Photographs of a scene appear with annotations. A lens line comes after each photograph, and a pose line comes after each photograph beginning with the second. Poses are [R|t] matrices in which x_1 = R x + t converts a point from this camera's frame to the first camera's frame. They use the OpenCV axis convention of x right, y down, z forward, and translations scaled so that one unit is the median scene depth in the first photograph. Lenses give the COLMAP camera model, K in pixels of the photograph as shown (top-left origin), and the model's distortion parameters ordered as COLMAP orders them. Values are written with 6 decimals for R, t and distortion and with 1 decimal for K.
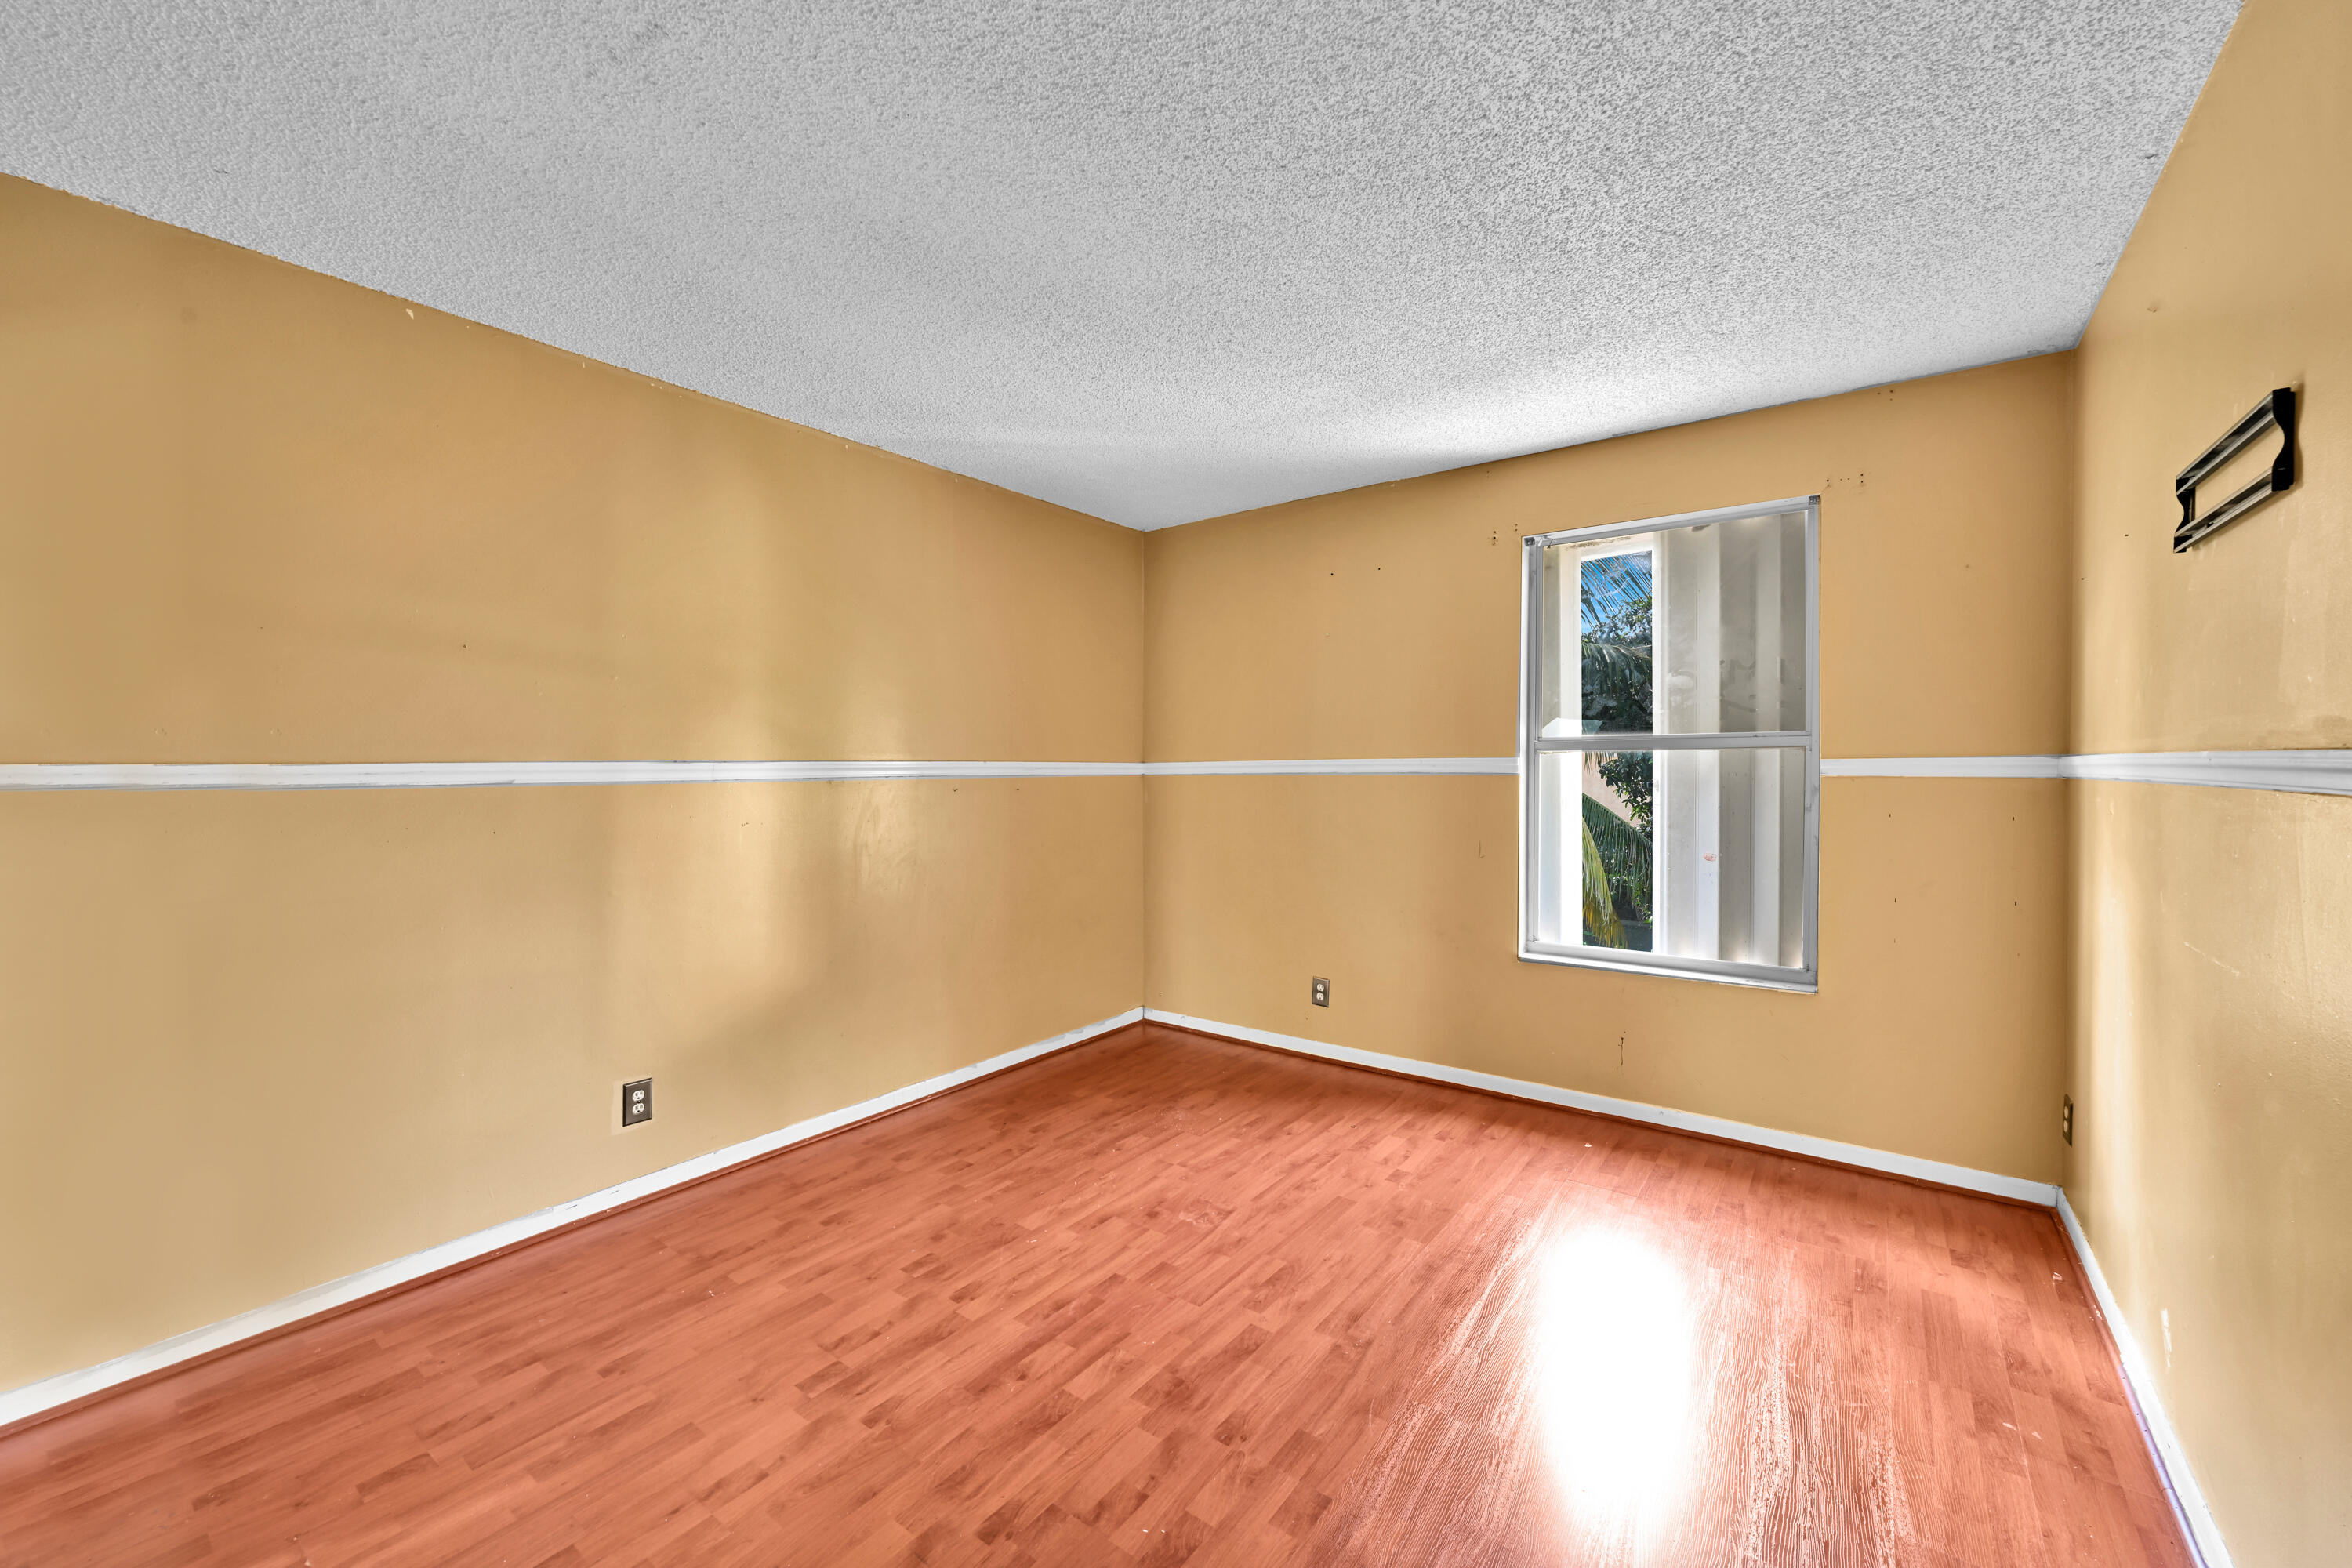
lens RADIAL K [[939.4, 0, 1171.5], [0, 939.4, 786.4], [0, 0, 1]] dist [0.000081, 0.000112]
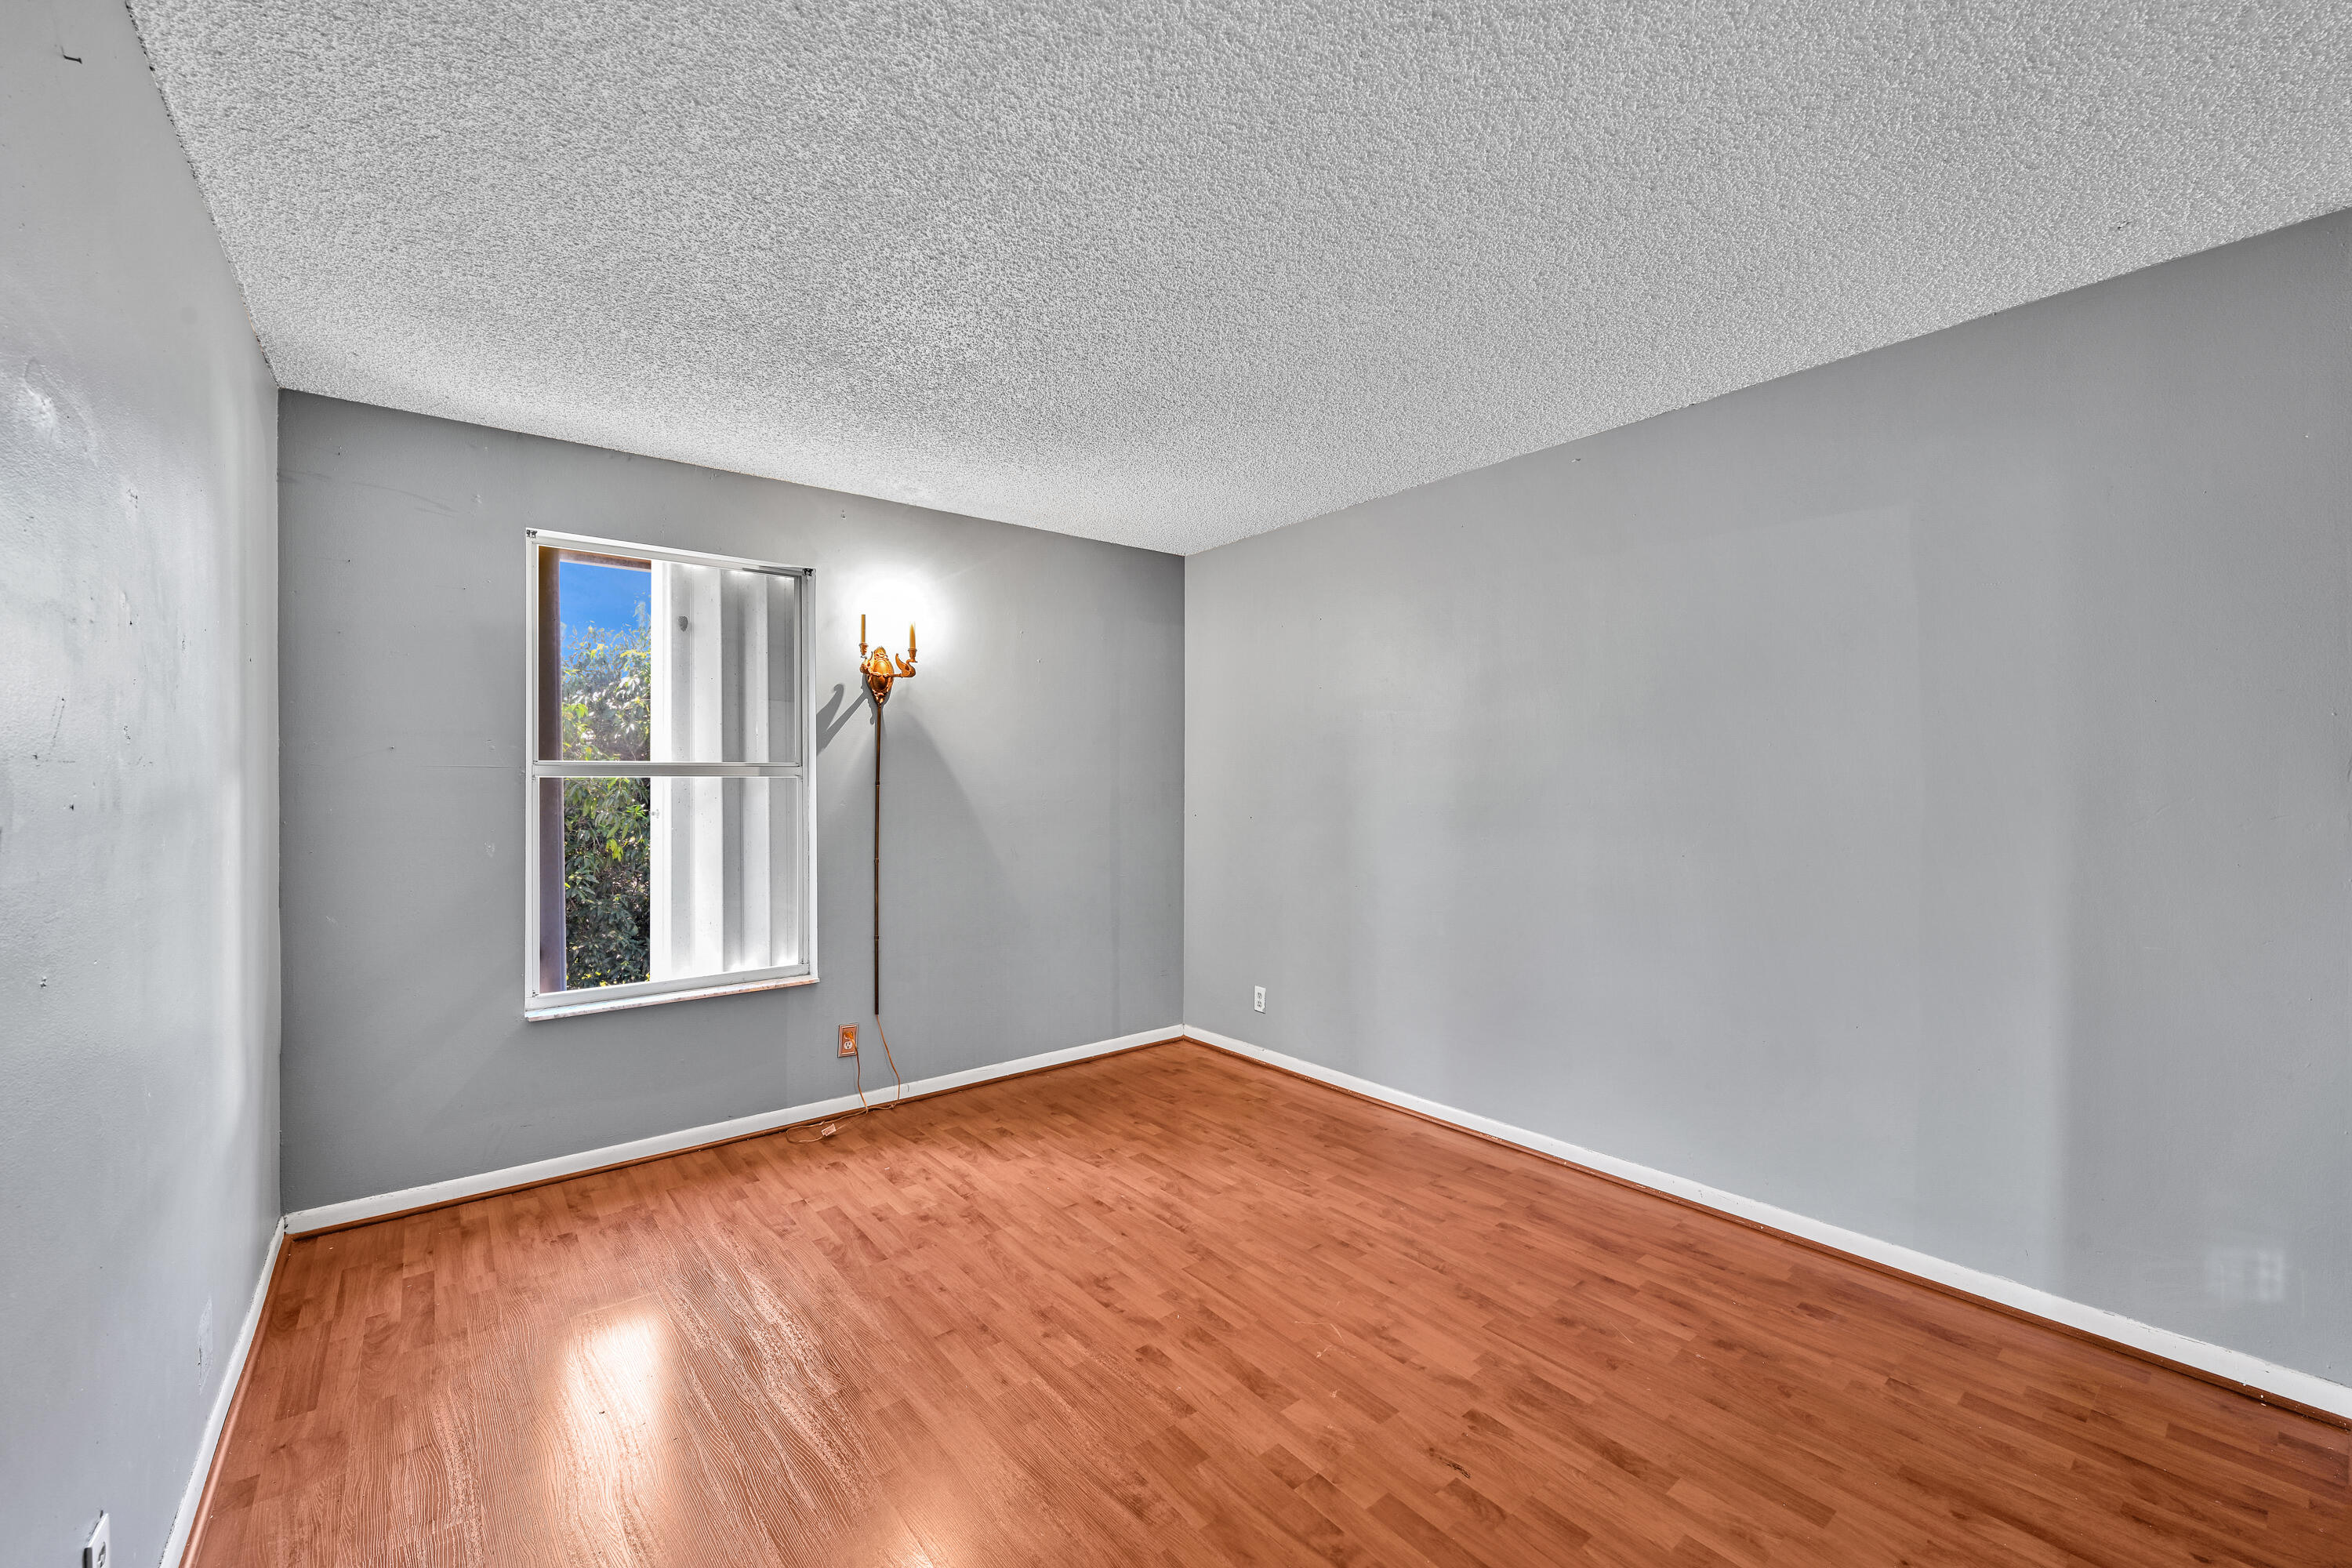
lens RADIAL K [[939.4, 0, 1171.5], [0, 939.4, 786.4], [0, 0, 1]] dist [0.000081, 0.000112]
pose [[0.265278, 0.003671, 0.964165, -0.311086], [0.023454, 0.999672, -0.010259, -0.005395], [-0.963887, 0.025335, 0.265105, 0.218300]]
